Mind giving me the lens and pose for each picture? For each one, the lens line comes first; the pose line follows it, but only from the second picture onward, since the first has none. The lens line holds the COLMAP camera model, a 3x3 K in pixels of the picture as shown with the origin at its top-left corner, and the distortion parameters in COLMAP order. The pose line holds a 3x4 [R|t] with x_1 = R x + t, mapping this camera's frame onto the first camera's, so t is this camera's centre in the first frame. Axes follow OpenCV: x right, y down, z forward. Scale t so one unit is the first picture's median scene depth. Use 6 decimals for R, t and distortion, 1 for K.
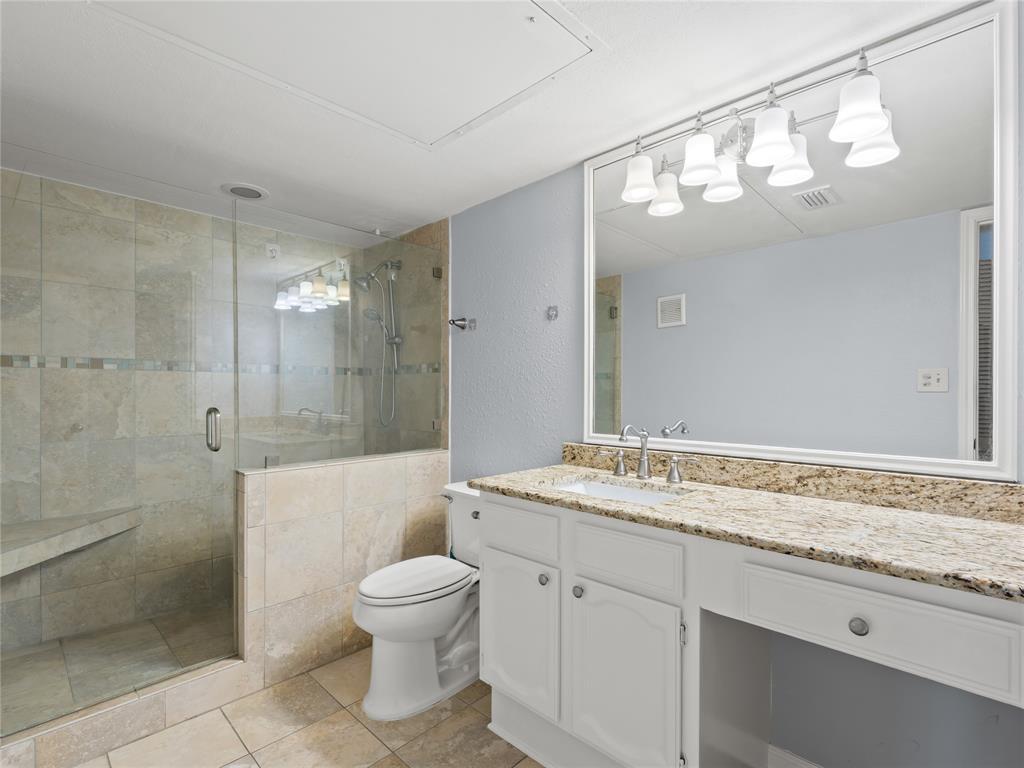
lens RADIAL K [[492.5, 0, 513.7], [0, 492.5, 390.3], [0, 0, 1]] dist [0.004099, -0.001183]
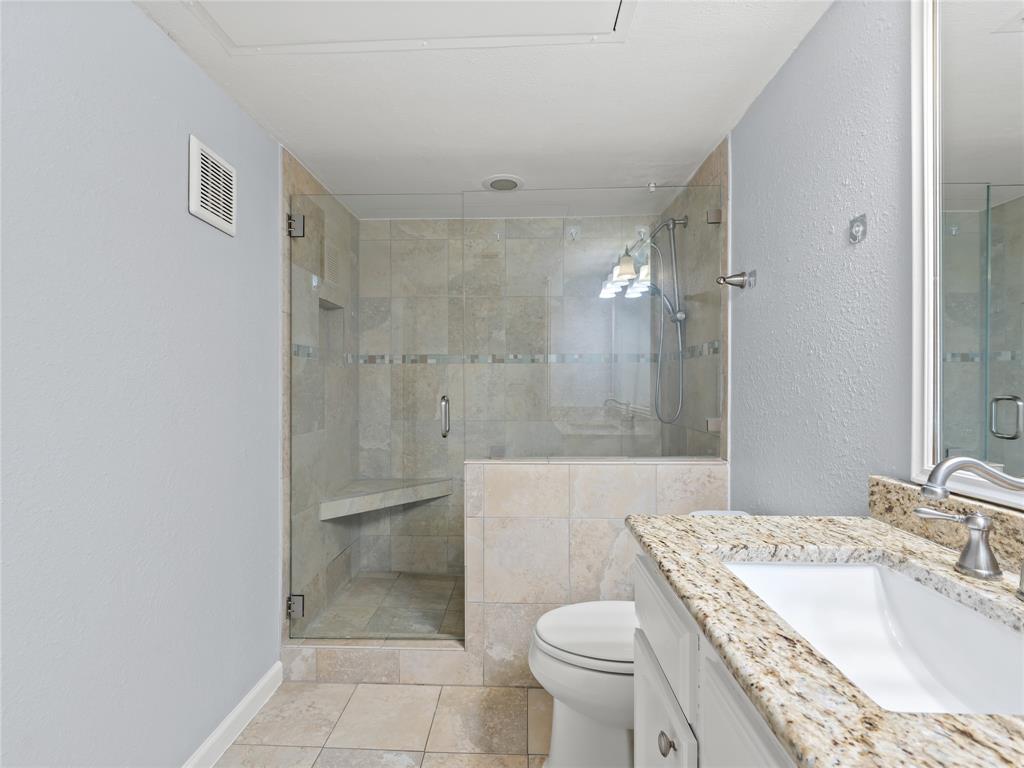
lens RADIAL K [[481.3, 0, 513.8], [0, 481.3, 383.0], [0, 0, 1]] dist [0.003186, -0.001038]
pose [[0.668674, -0.003379, -0.743548, 0.241302], [0.004609, 0.999989, -0.000400, 0.008862], [0.743541, -0.003159, 0.668683, 0.411220]]
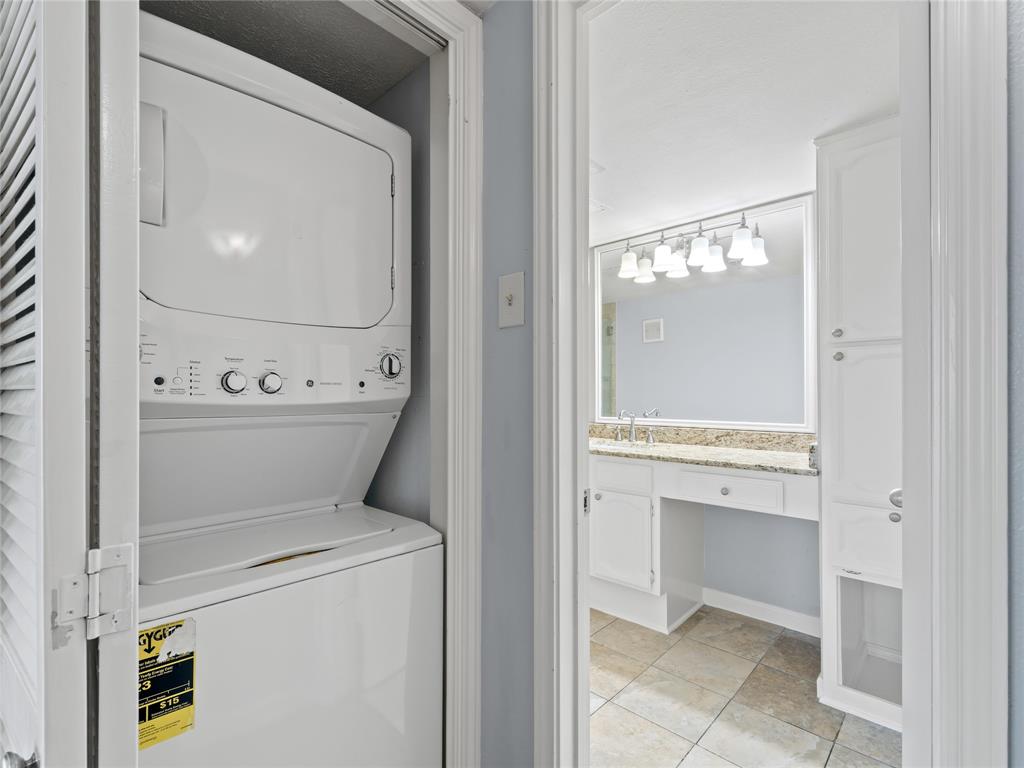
lens RADIAL K [[492.5, 0, 513.7], [0, 492.5, 390.3], [0, 0, 1]] dist [0.004099, -0.001183]
pose [[0.999825, -0.008001, 0.016887, -0.153050], [0.007985, 0.999968, 0.000997, -0.002624], [-0.016894, -0.000862, 0.999857, -0.610692]]
